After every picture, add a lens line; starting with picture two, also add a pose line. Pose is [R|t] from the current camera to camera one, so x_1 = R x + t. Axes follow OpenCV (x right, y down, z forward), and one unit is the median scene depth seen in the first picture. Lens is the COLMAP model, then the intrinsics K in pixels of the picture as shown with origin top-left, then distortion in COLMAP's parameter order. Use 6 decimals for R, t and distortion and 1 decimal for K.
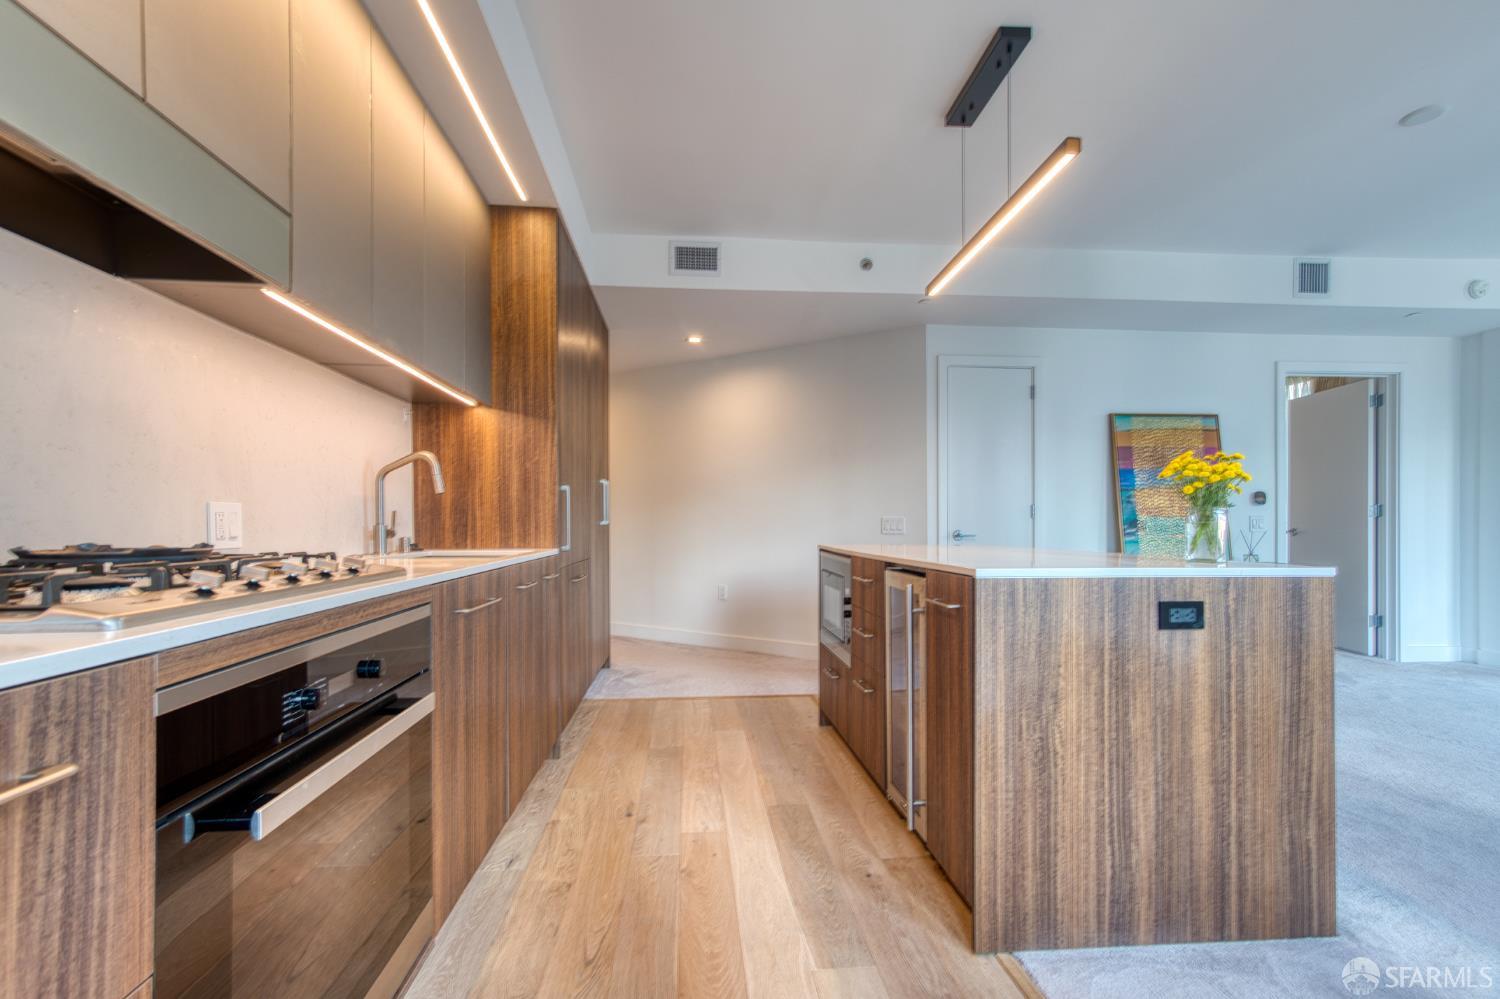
lens RADIAL K [[659.3, 0, 734.1], [0, 659.3, 521.1], [0, 0, 1]] dist [-0.000203, 0.002206]
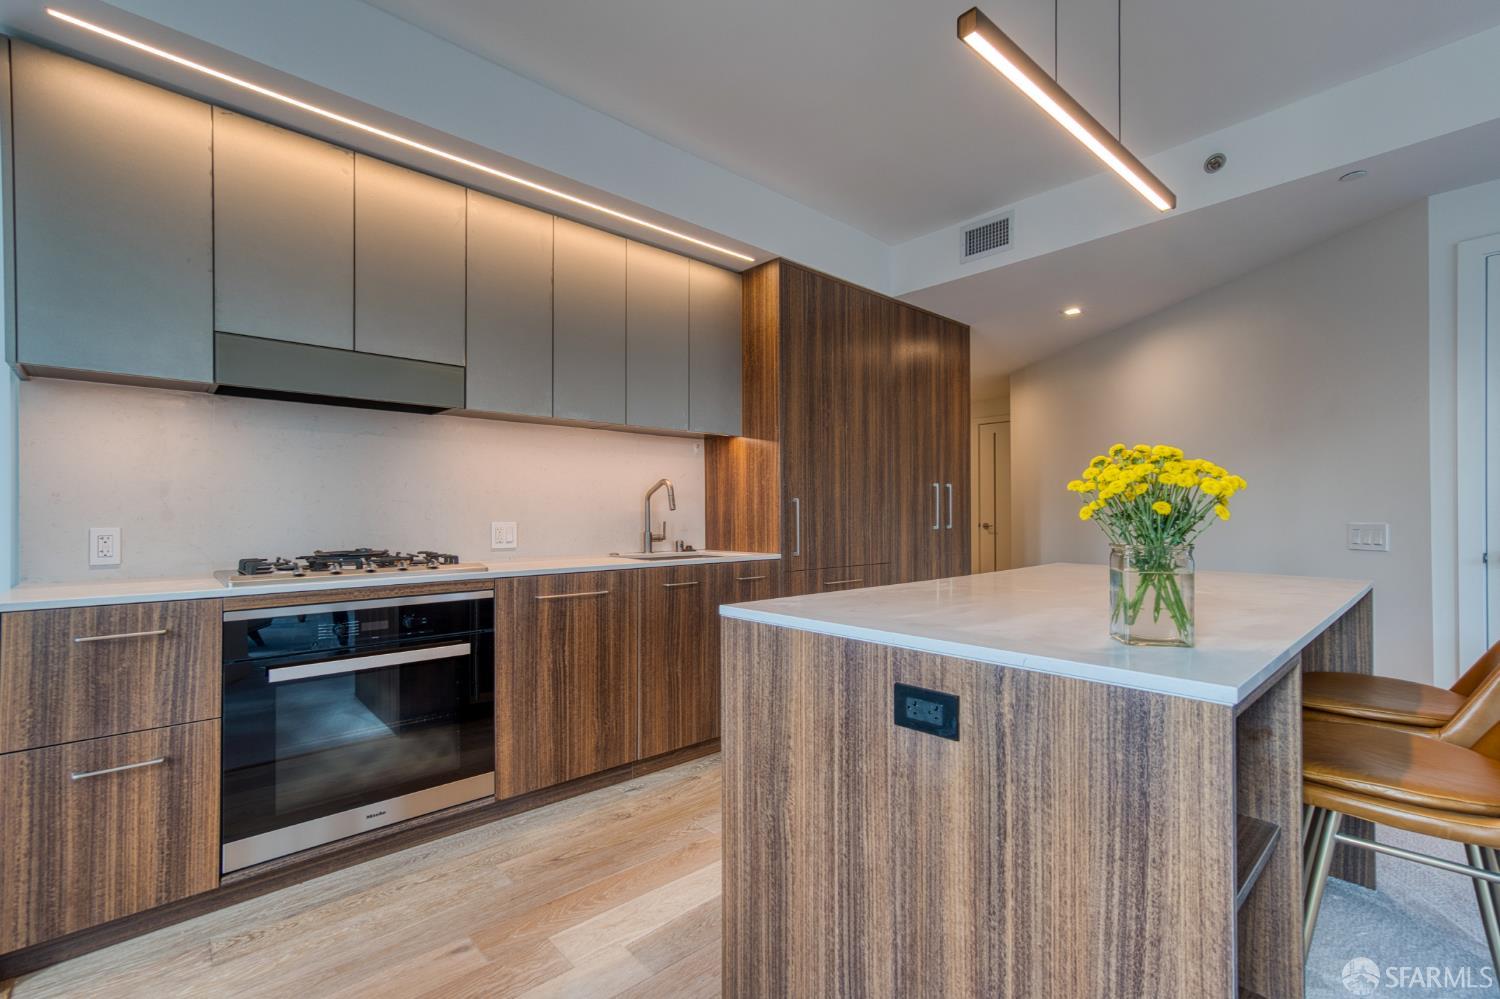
lens RADIAL K [[659.3, 0, 743.2], [0, 659.3, 505.2], [0, 0, 1]] dist [-0.000203, 0.002206]
pose [[0.611998, -0.011345, -0.790778, 1.100407], [0.004905, 0.999932, -0.010549, -0.057862], [0.790844, 0.002577, 0.612012, 0.451811]]
